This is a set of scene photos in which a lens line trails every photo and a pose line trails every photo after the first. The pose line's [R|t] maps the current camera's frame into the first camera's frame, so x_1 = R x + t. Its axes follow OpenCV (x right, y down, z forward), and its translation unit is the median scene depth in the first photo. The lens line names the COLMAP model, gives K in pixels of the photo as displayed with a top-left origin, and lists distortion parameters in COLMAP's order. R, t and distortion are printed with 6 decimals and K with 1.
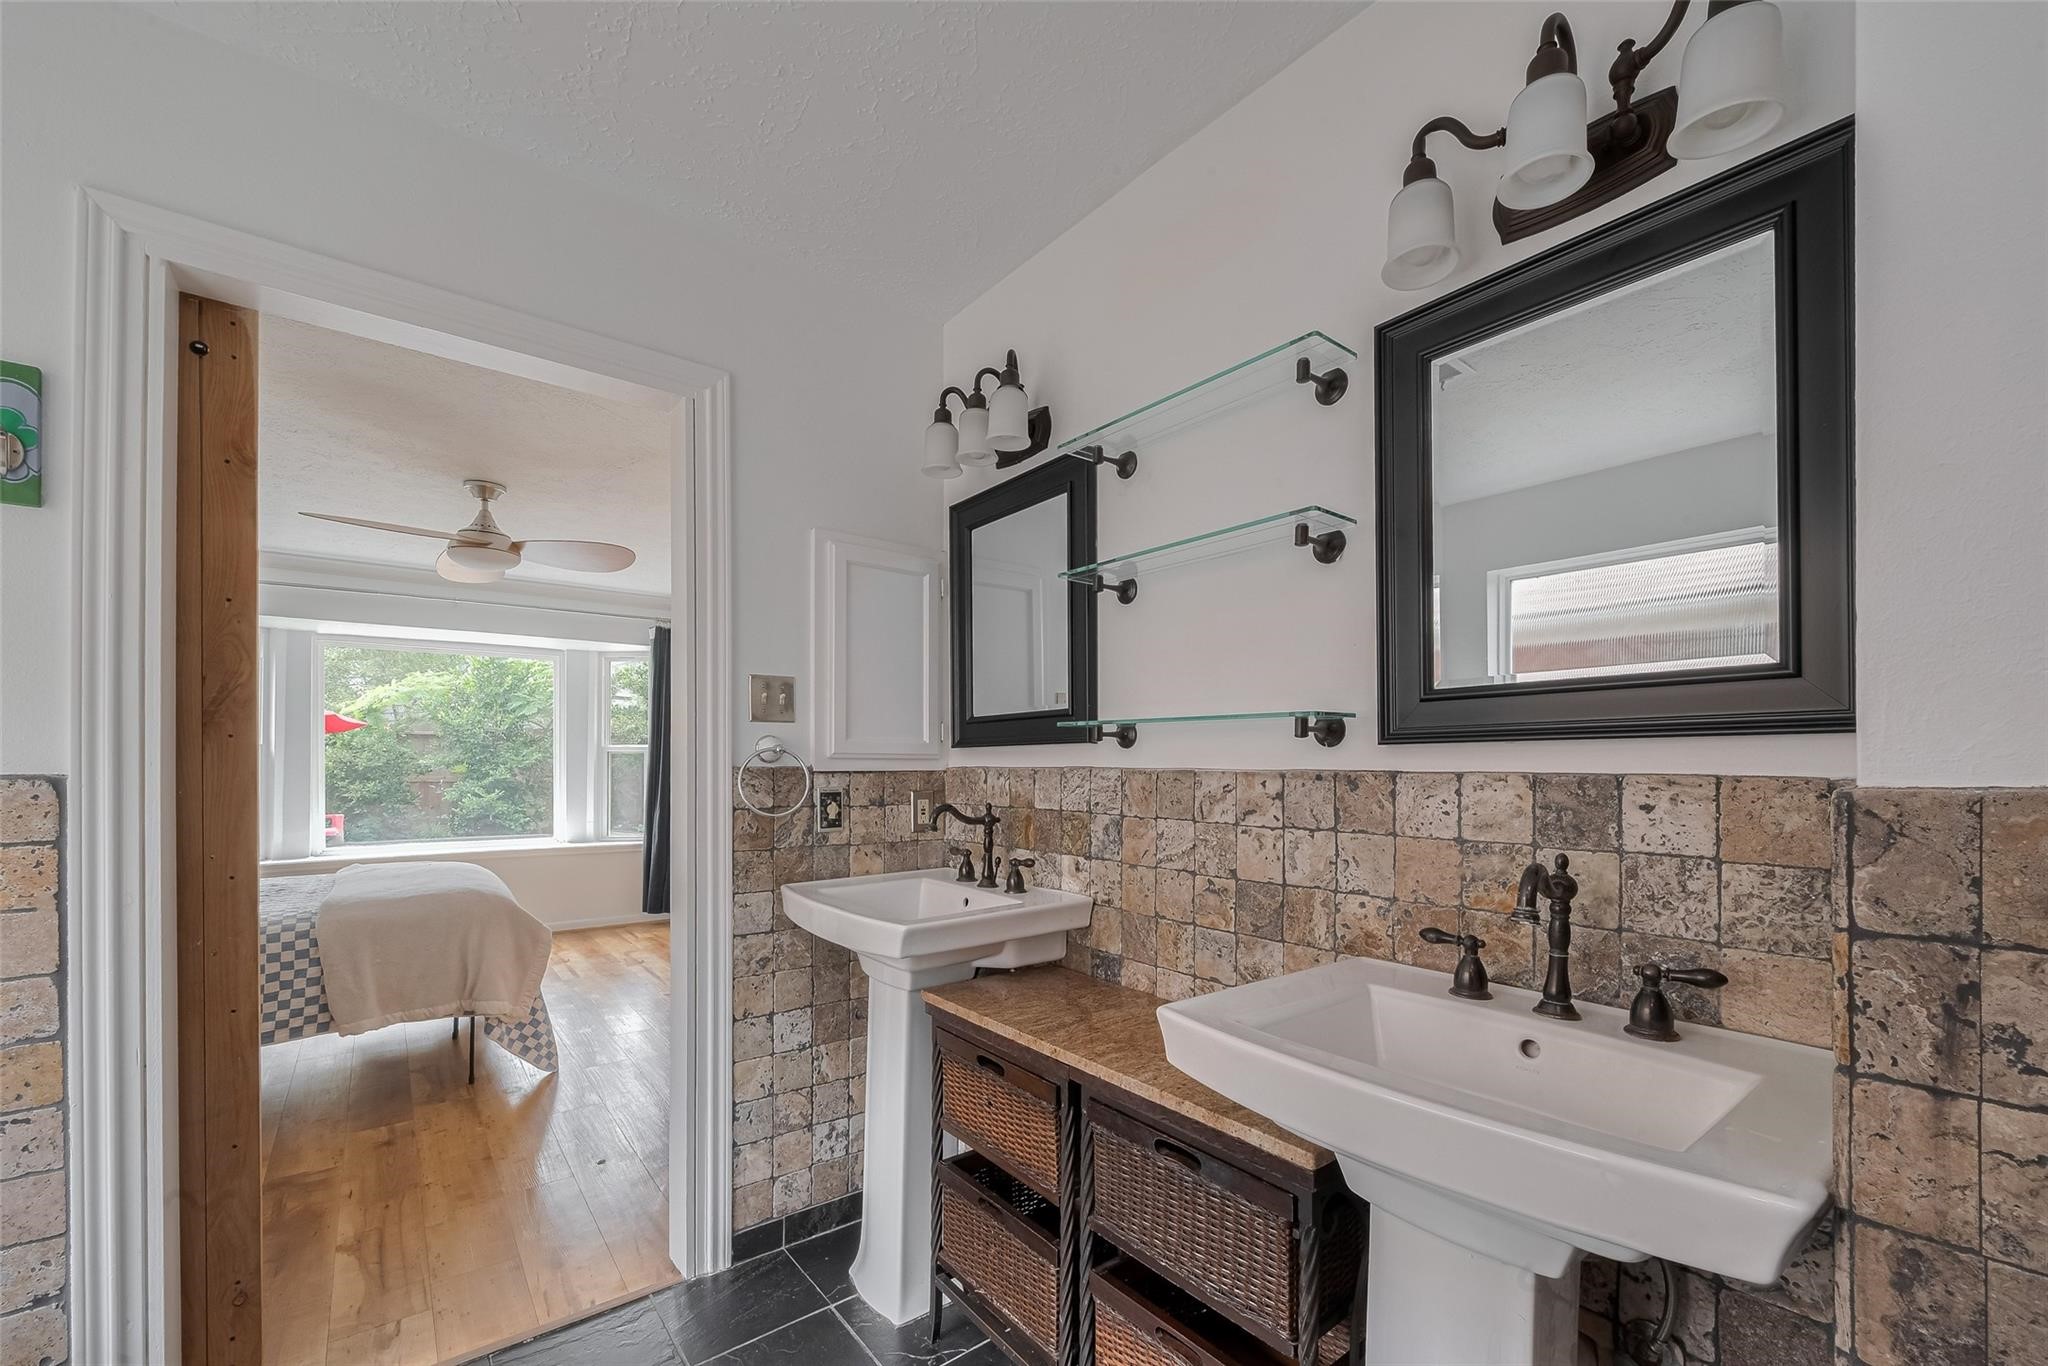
lens RADIAL K [[815.2, 0, 1026.2], [0, 815.2, 742.6], [0, 0, 1]] dist [-0.004913, -0.000182]
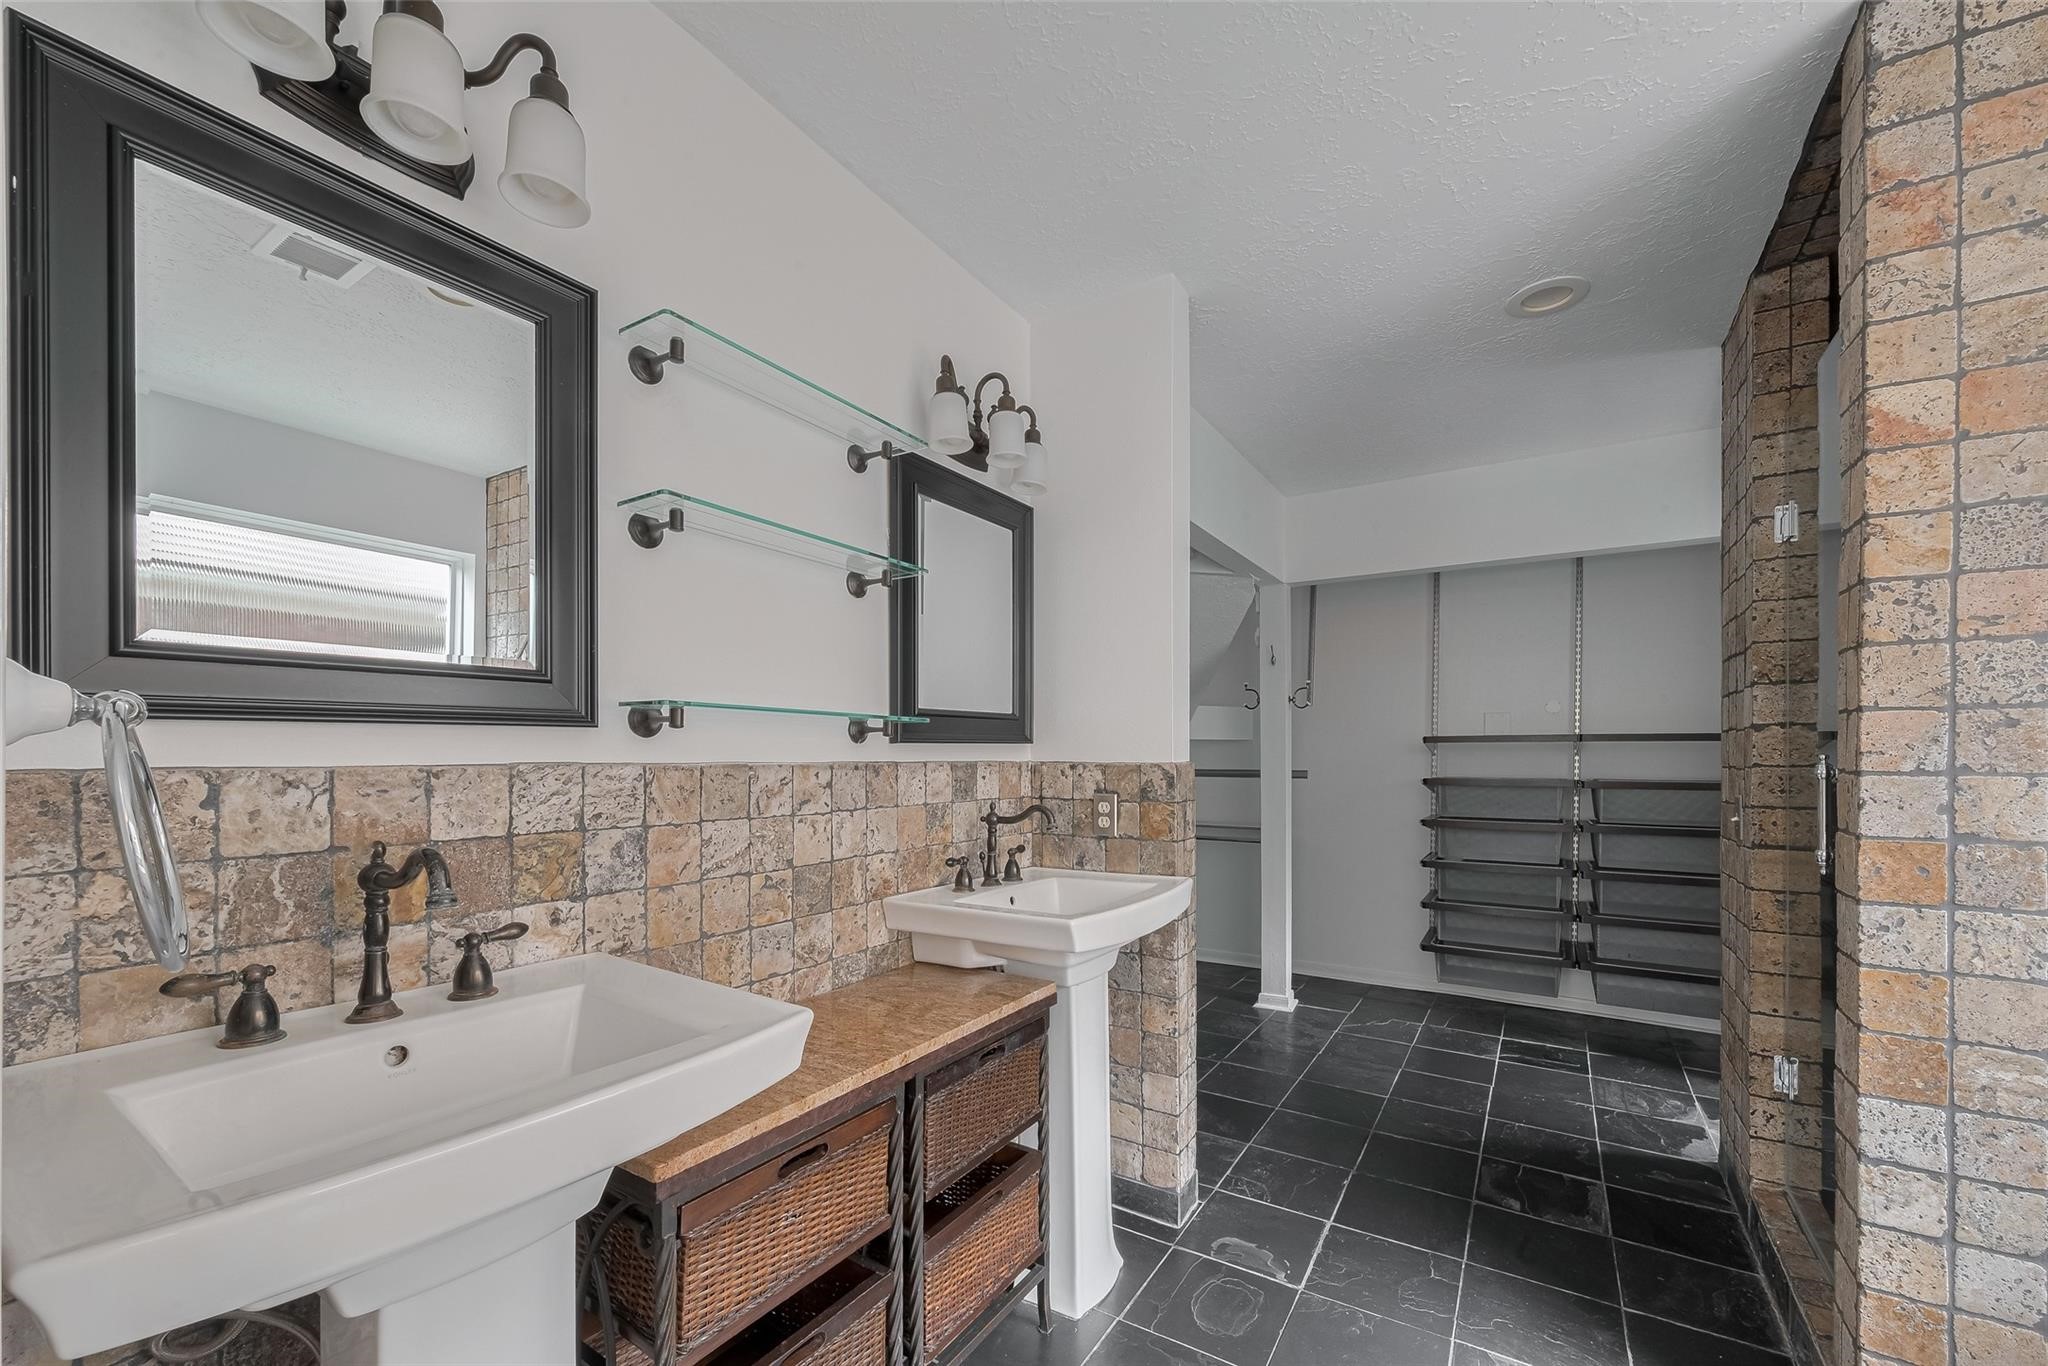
lens RADIAL K [[815.2, 0, 1026.2], [0, 815.2, 742.6], [0, 0, 1]] dist [-0.004913, -0.000182]
pose [[-0.325671, 0.002130, 0.945481, -0.803038], [-0.034615, 0.999300, -0.014174, 0.011991], [-0.944849, -0.037344, -0.325369, 1.036154]]
